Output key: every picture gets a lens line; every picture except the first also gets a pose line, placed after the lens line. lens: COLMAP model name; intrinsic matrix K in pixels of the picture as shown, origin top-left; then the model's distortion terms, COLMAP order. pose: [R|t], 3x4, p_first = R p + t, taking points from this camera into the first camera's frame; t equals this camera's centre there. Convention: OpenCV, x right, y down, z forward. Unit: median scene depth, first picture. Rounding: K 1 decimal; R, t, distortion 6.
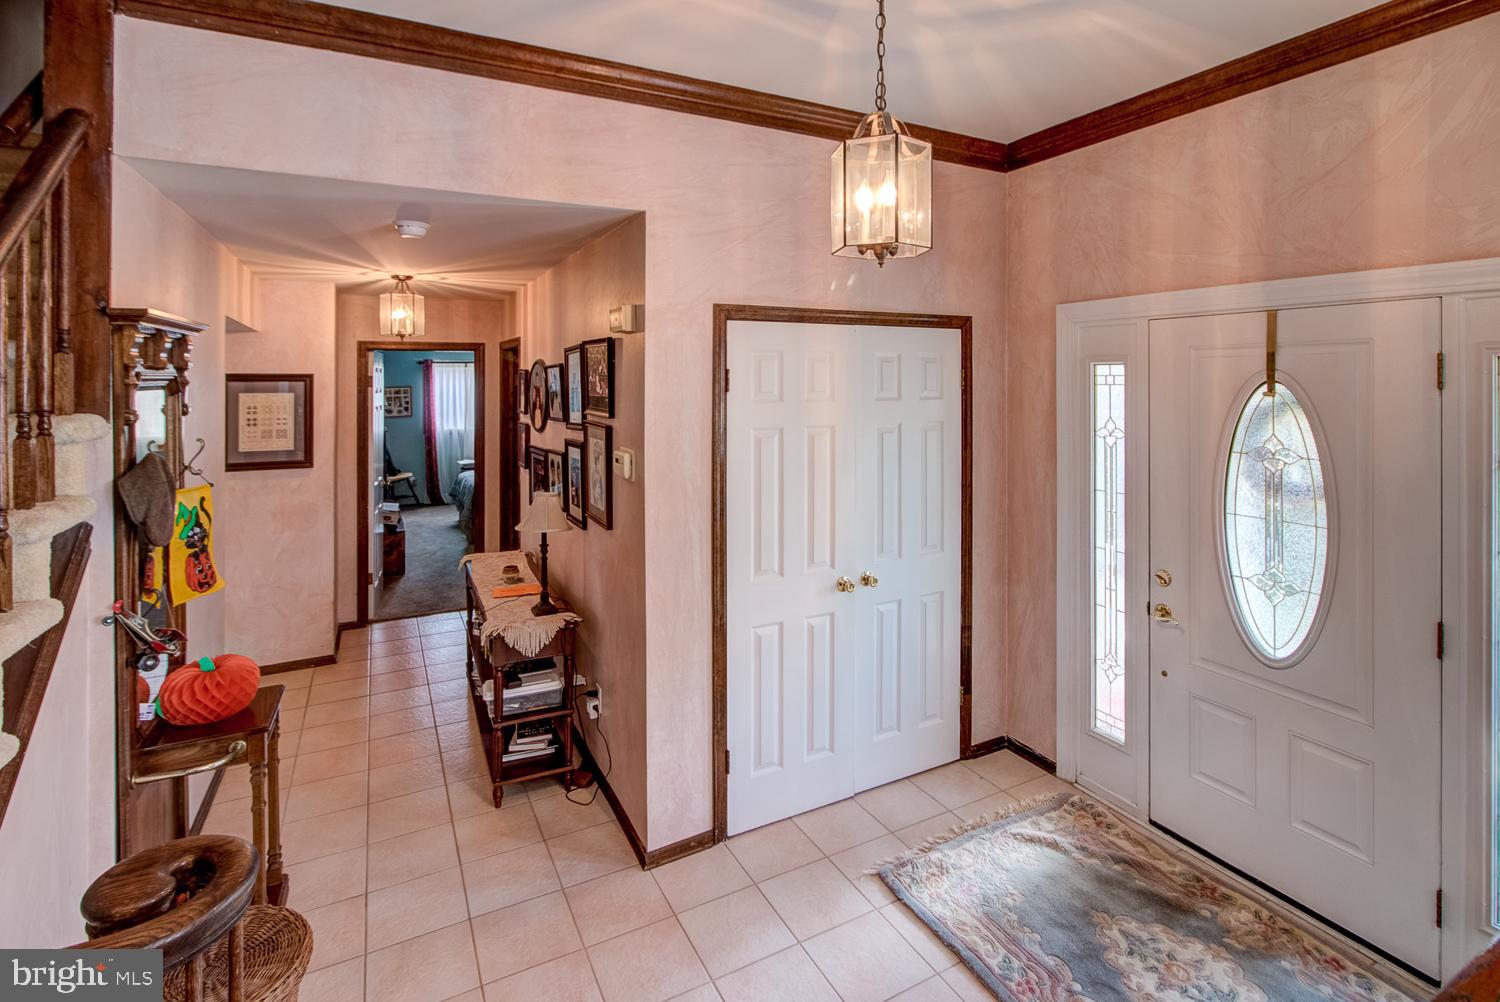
lens RADIAL K [[700.1, 0, 739.3], [0, 700.1, 391.2], [0, 0, 1]] dist [-0.013299, 0.009402]
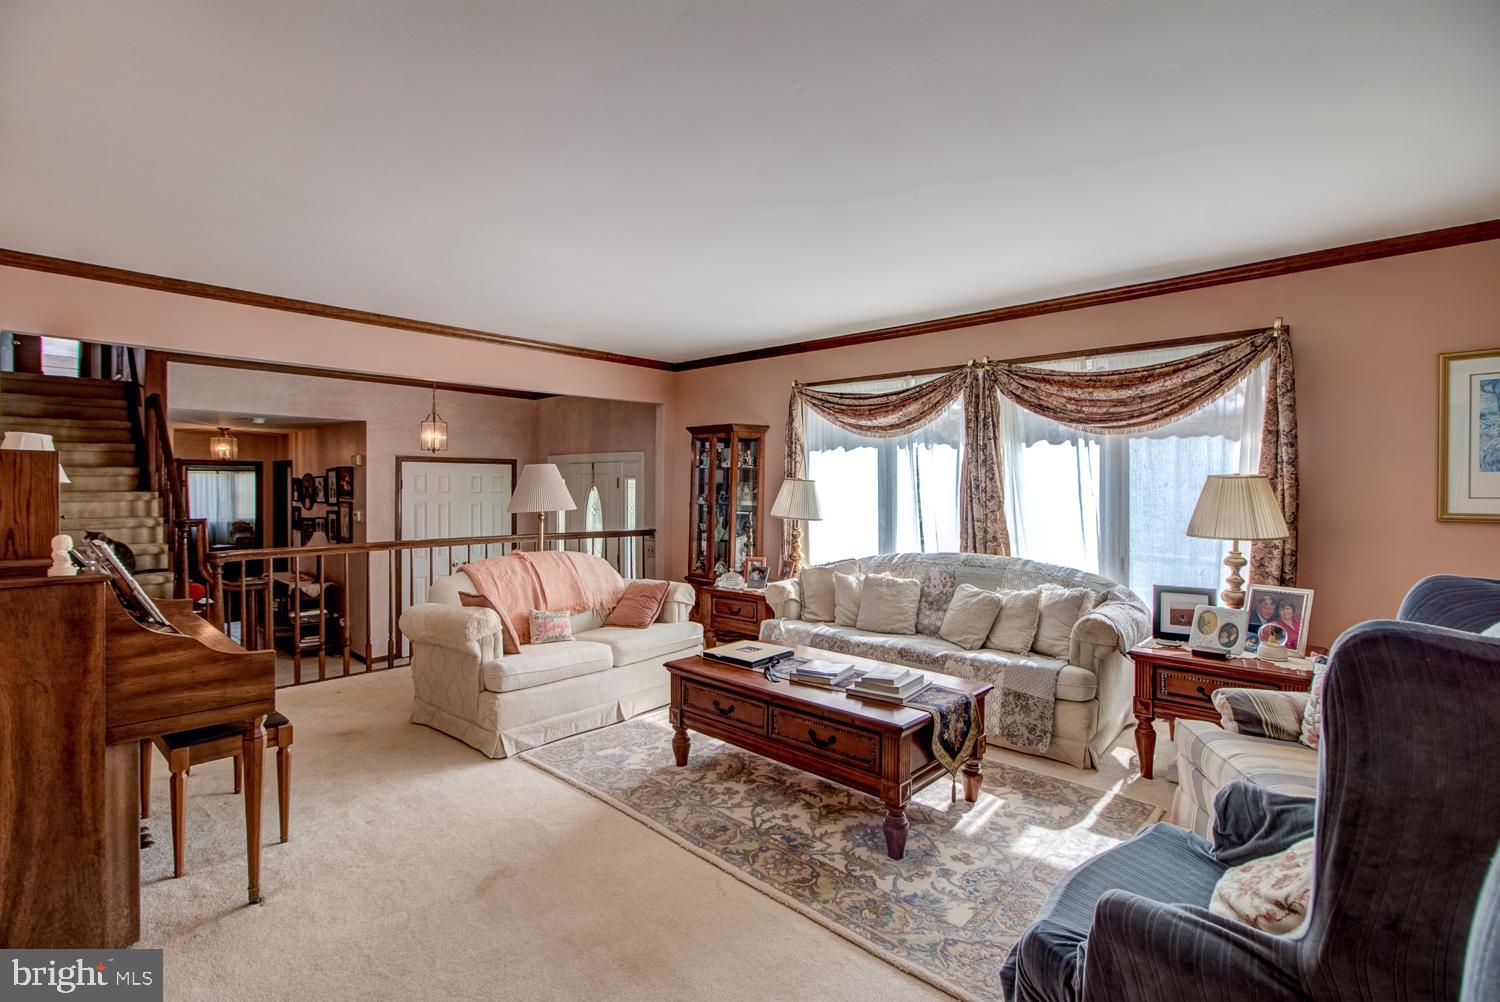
lens RADIAL K [[700.1, 0, 747.6], [0, 700.1, 501.6], [0, 0, 1]] dist [-0.013299, 0.009402]
pose [[0.939746, 0.001977, 0.341867, 0.253955], [-0.004373, 0.999971, 0.006239, 0.021742], [-0.341845, -0.007358, 0.939727, -1.576880]]
